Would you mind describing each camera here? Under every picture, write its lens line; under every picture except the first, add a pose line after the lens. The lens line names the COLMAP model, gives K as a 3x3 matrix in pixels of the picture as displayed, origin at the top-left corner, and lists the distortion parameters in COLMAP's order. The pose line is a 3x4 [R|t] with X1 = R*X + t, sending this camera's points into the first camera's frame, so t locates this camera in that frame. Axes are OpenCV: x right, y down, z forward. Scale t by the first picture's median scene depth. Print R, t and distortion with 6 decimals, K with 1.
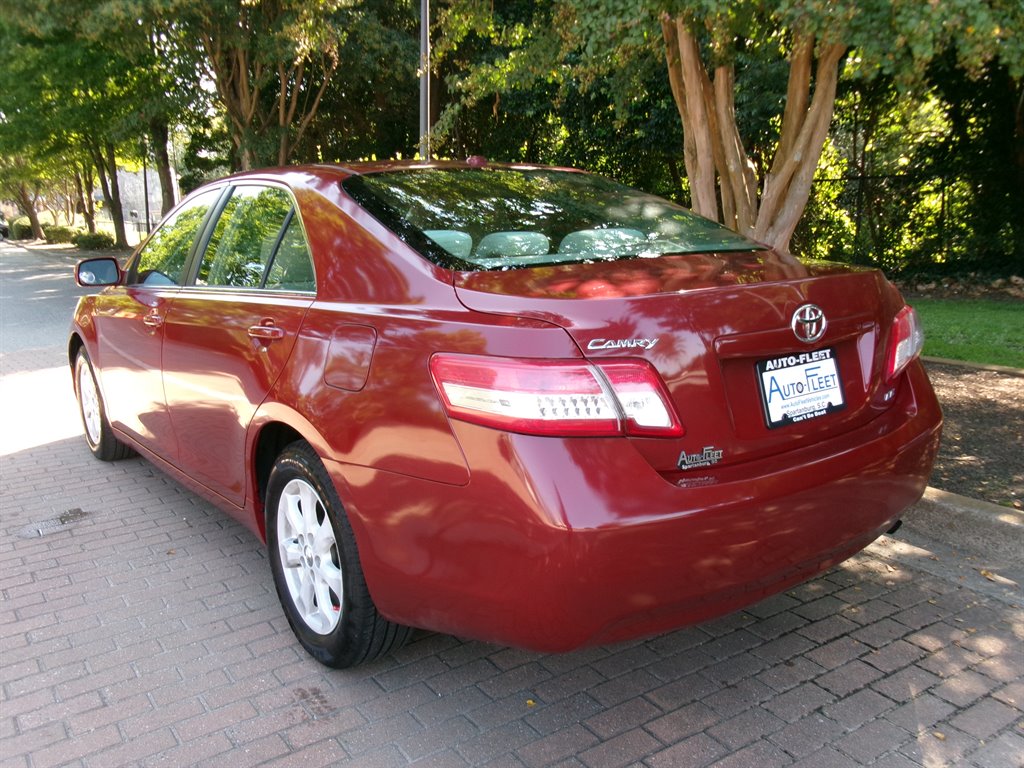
lens RADIAL K [[843.4, 0, 526.0], [0, 843.4, 382.8], [0, 0, 1]] dist [-0.011485, 0.007889]
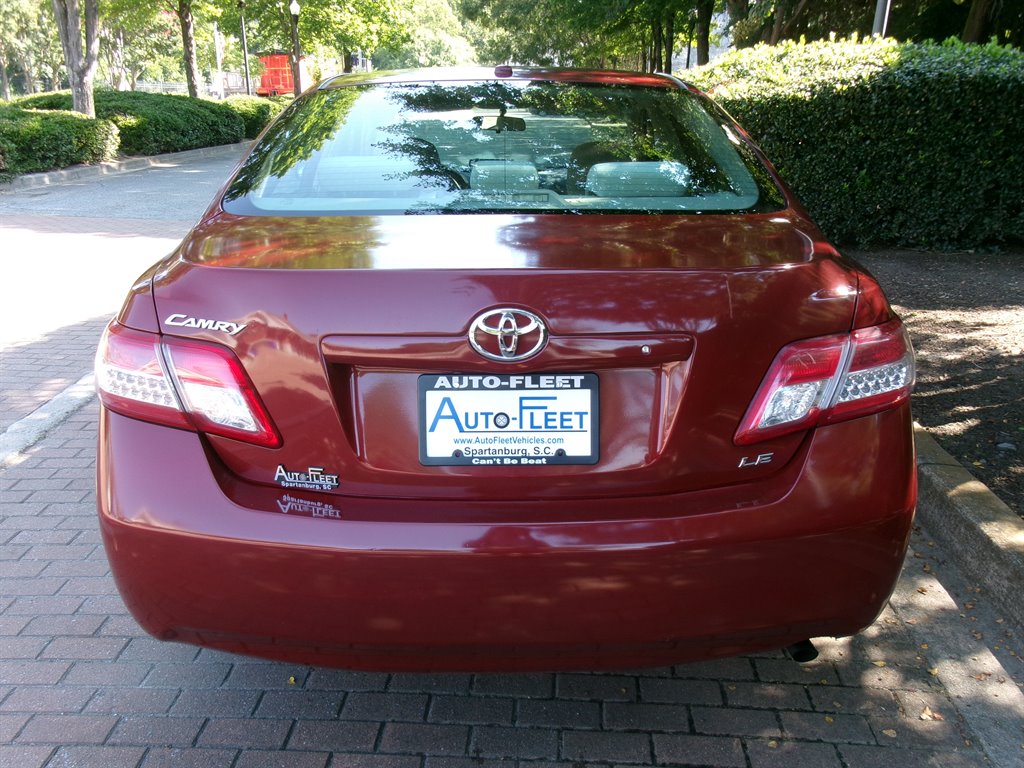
lens RADIAL K [[870.5, 0, 526.3], [0, 870.5, 380.6], [0, 0, 1]] dist [0.008845, 0.003396]
pose [[0.818004, 0.205270, -0.537339, 0.739678], [-0.137578, 0.976864, 0.163735, -0.153450], [0.558517, -0.060010, 0.827319, 0.397974]]
